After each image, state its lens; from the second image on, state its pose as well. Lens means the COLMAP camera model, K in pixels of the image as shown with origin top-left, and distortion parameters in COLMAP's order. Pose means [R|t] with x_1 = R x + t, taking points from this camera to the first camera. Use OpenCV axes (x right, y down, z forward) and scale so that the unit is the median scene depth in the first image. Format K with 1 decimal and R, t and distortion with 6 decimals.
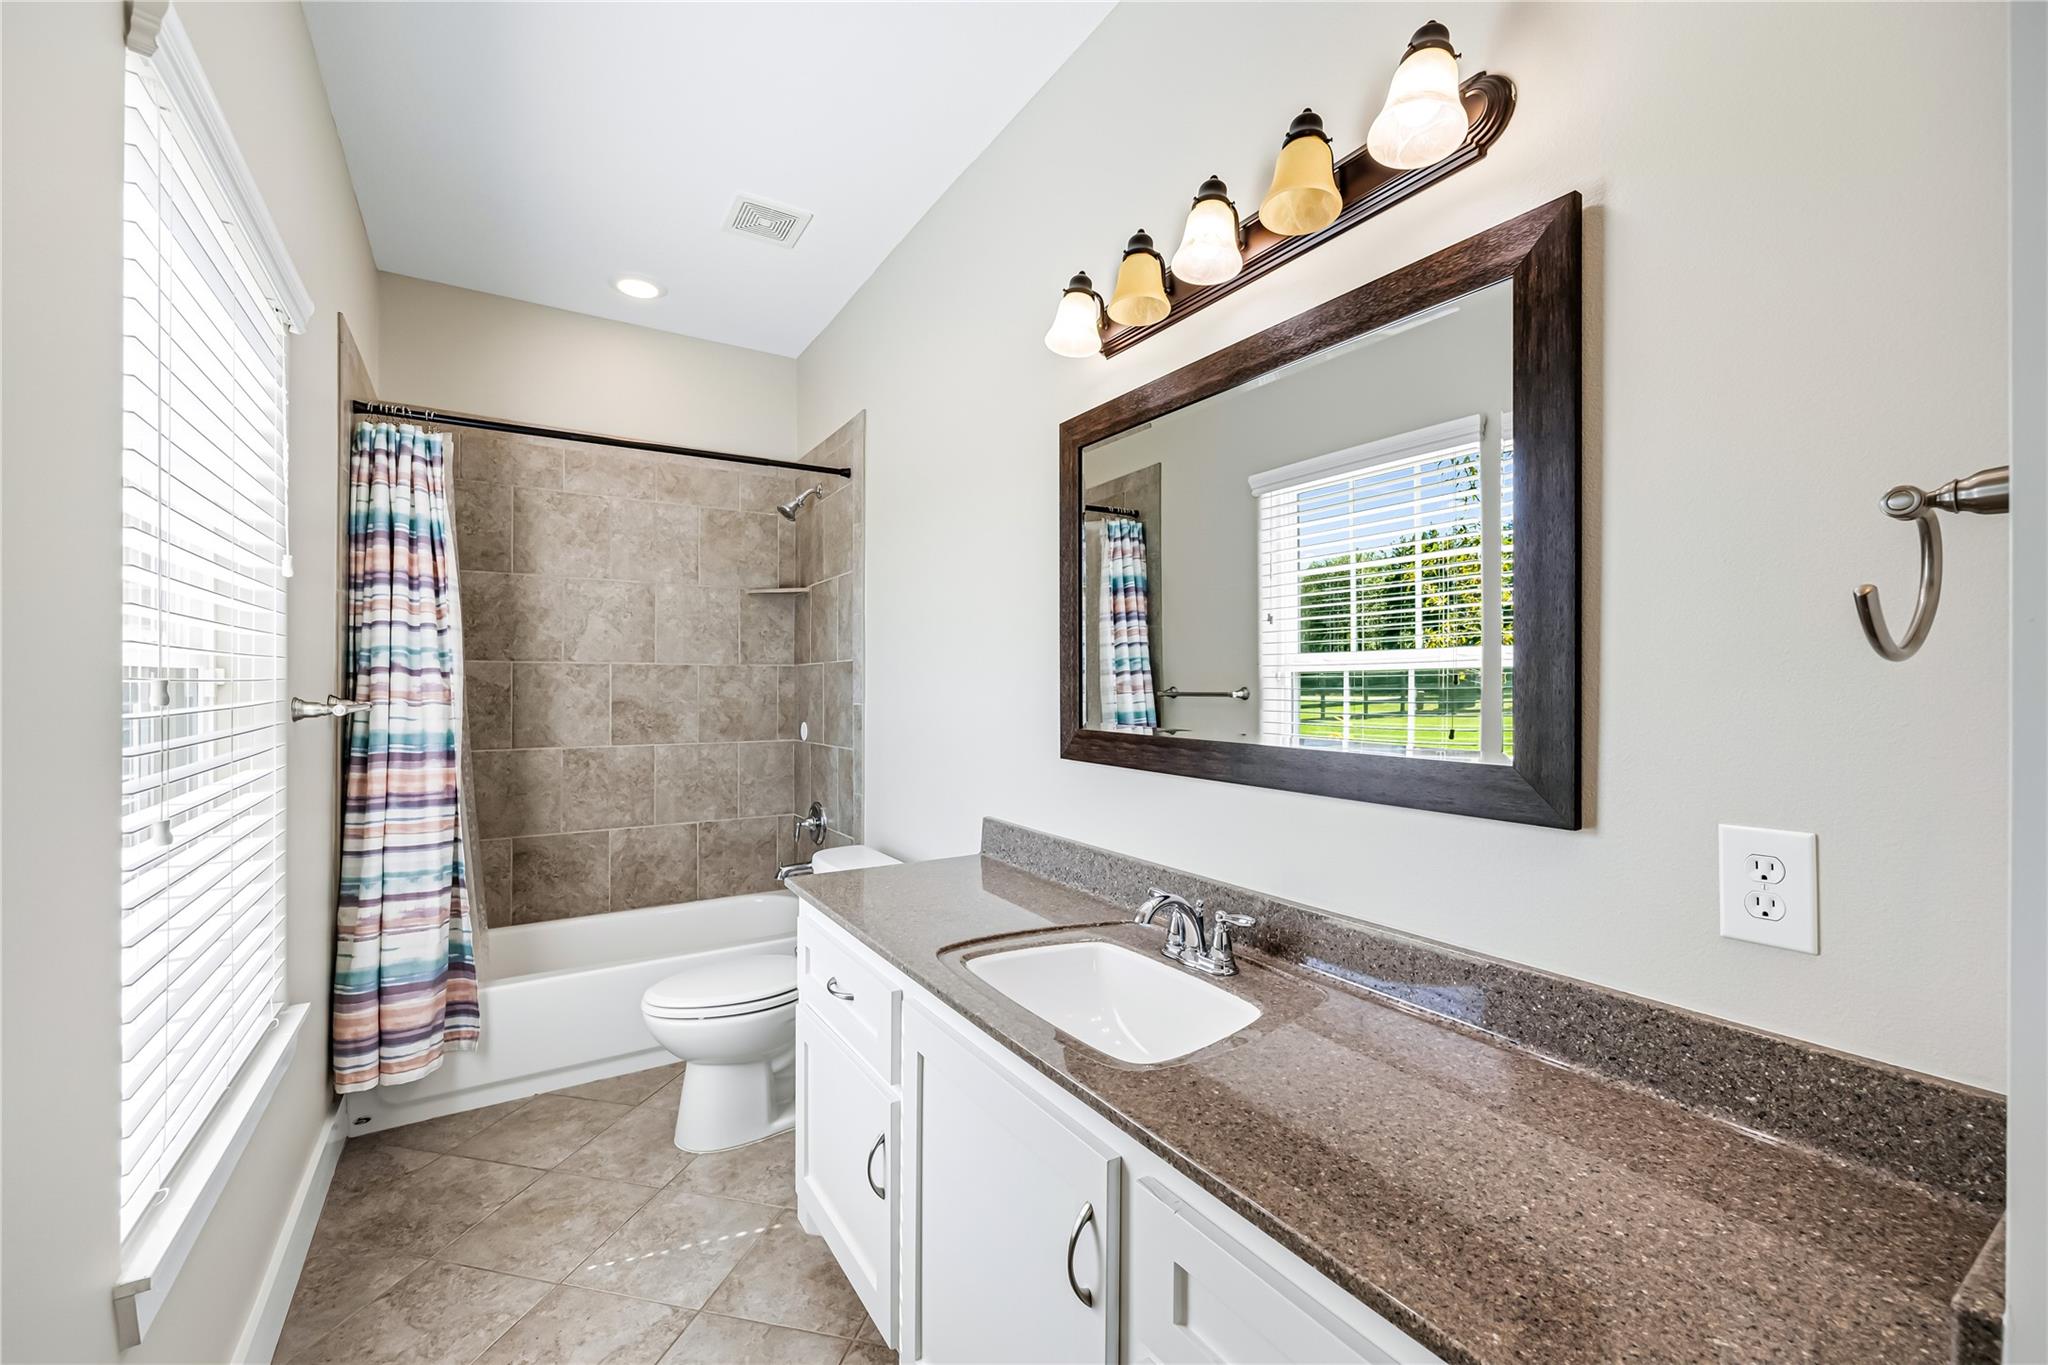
lens RADIAL K [[826.6, 0, 1018.6], [0, 826.6, 687.1], [0, 0, 1]] dist [-0.001259, -0.000187]
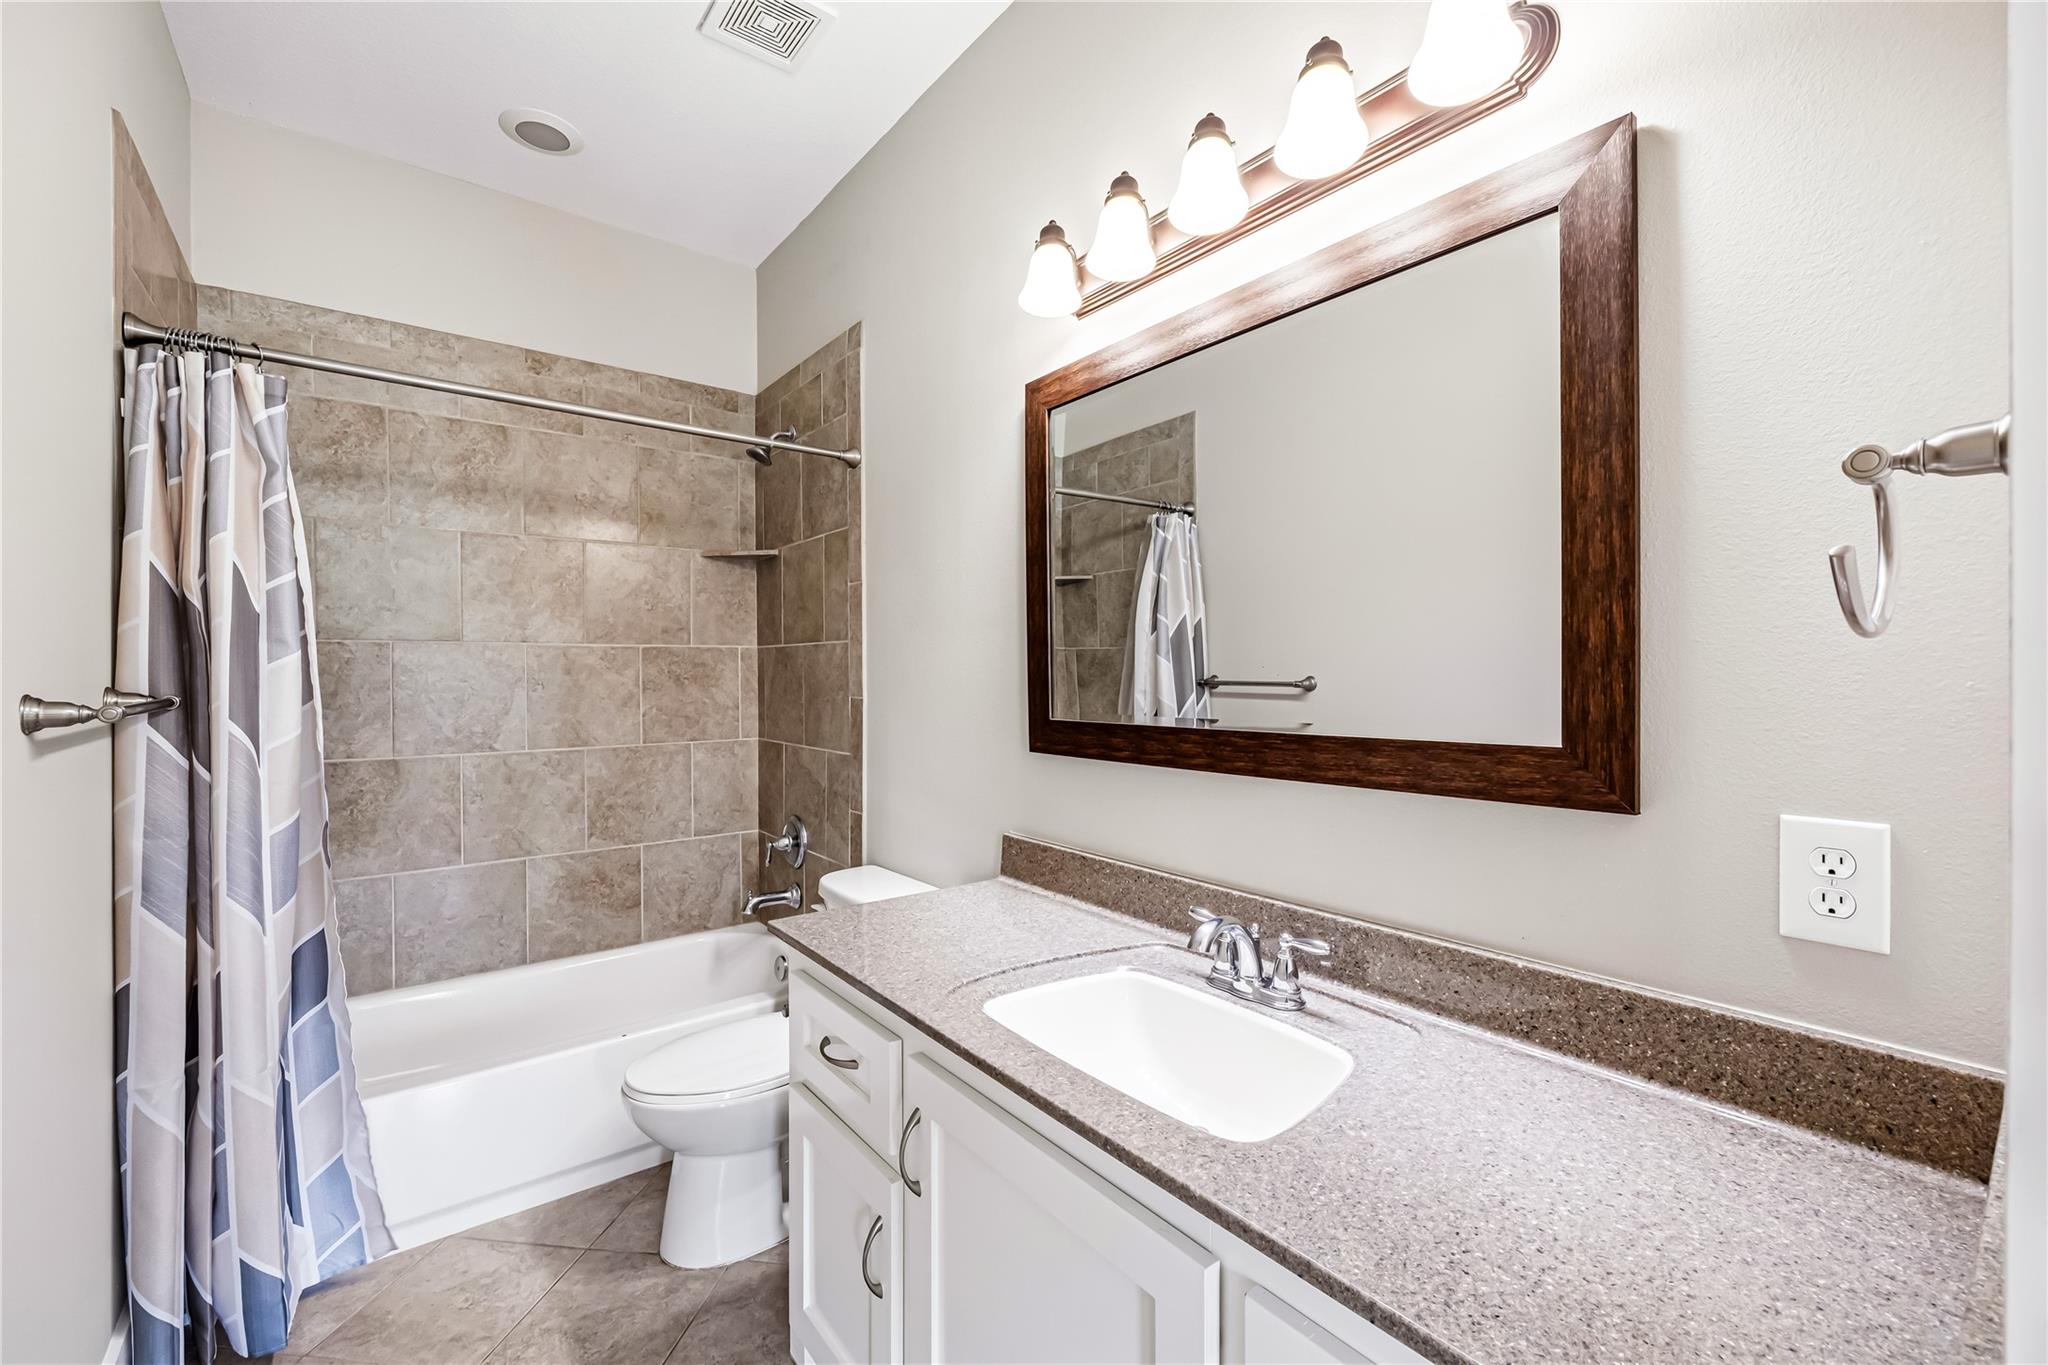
lens RADIAL K [[826.4, 0, 1024.0], [0, 826.4, 682.5], [0, 0, 1]] dist [-0.018915, 0.000187]
pose [[0.993888, -0.004744, 0.110292, -0.100563], [0.003549, 0.999933, 0.011035, 0.000426], [-0.110337, -0.010576, 0.993838, 0.163702]]
